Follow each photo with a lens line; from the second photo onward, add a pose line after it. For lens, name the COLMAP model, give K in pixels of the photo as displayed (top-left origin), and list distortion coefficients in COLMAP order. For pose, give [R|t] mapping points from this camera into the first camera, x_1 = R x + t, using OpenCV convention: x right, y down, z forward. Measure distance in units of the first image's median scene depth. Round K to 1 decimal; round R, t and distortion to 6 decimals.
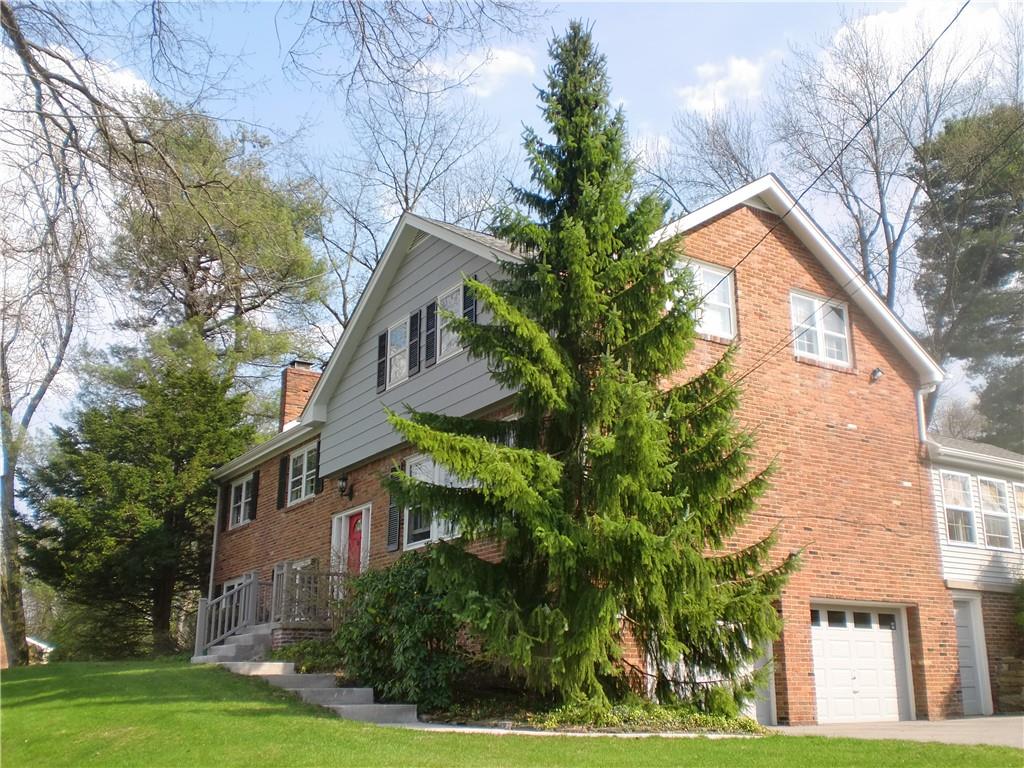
lens RADIAL K [[1053.0, 0, 512.0], [0, 1053.0, 384.0], [0, 0, 1]] dist [0.035685, -0.163629]
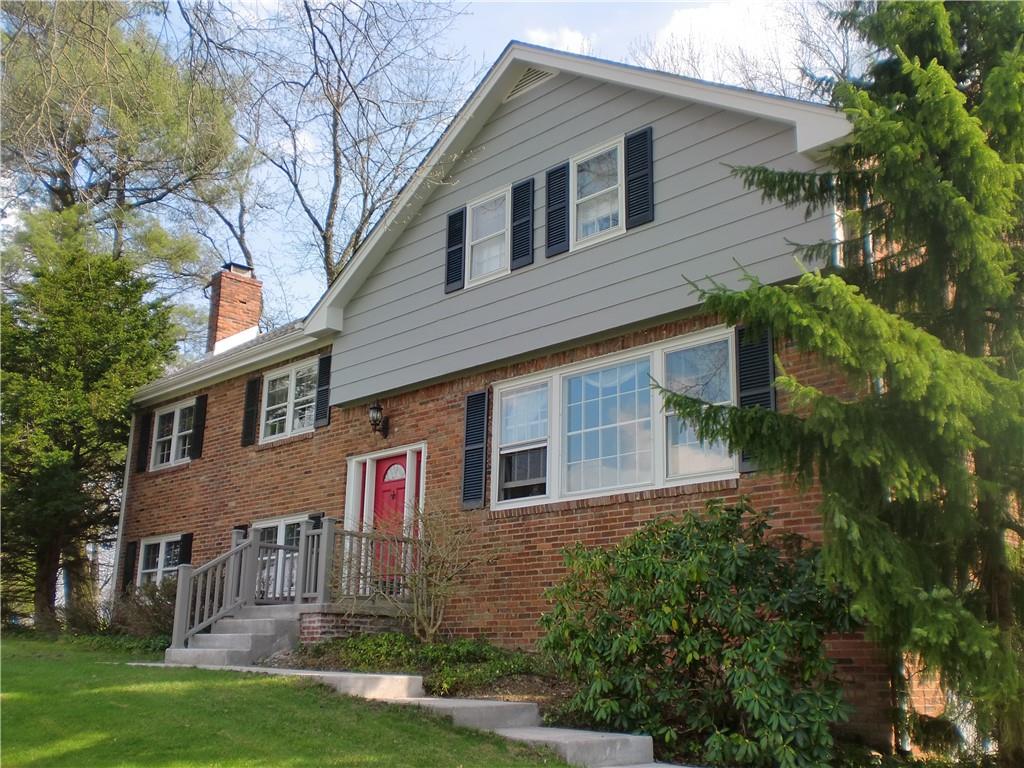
lens RADIAL K [[1053.0, 0, 512.0], [0, 1053.0, 384.0], [0, 0, 1]] dist [0.035685, -0.163629]
pose [[0.979432, 0.069019, 0.189605, -0.197961], [-0.074993, 0.996883, 0.024511, 0.045892], [-0.187323, -0.038226, 0.981554, 0.251387]]
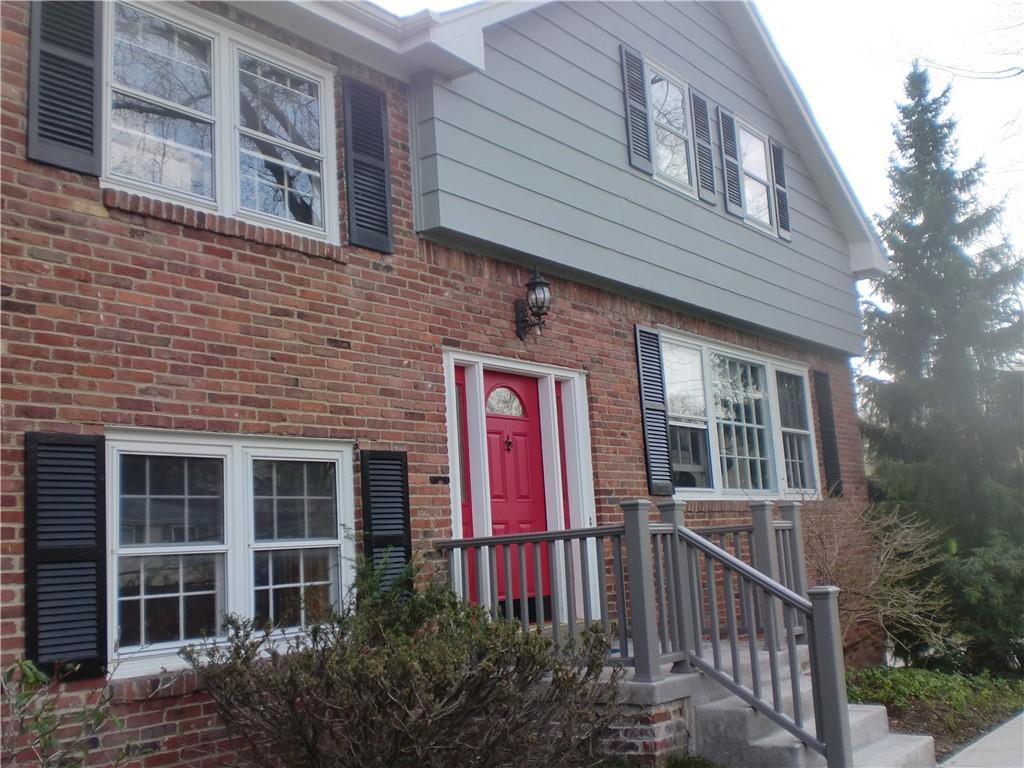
lens RADIAL K [[1053.0, 0, 512.0], [0, 1053.0, 384.0], [0, 0, 1]] dist [0.035685, -0.163629]
pose [[-0.333828, 0.176068, 0.926045, -0.493483], [-0.206647, 0.944835, -0.254135, 0.217596], [-0.919704, -0.276202, -0.279028, 1.055190]]
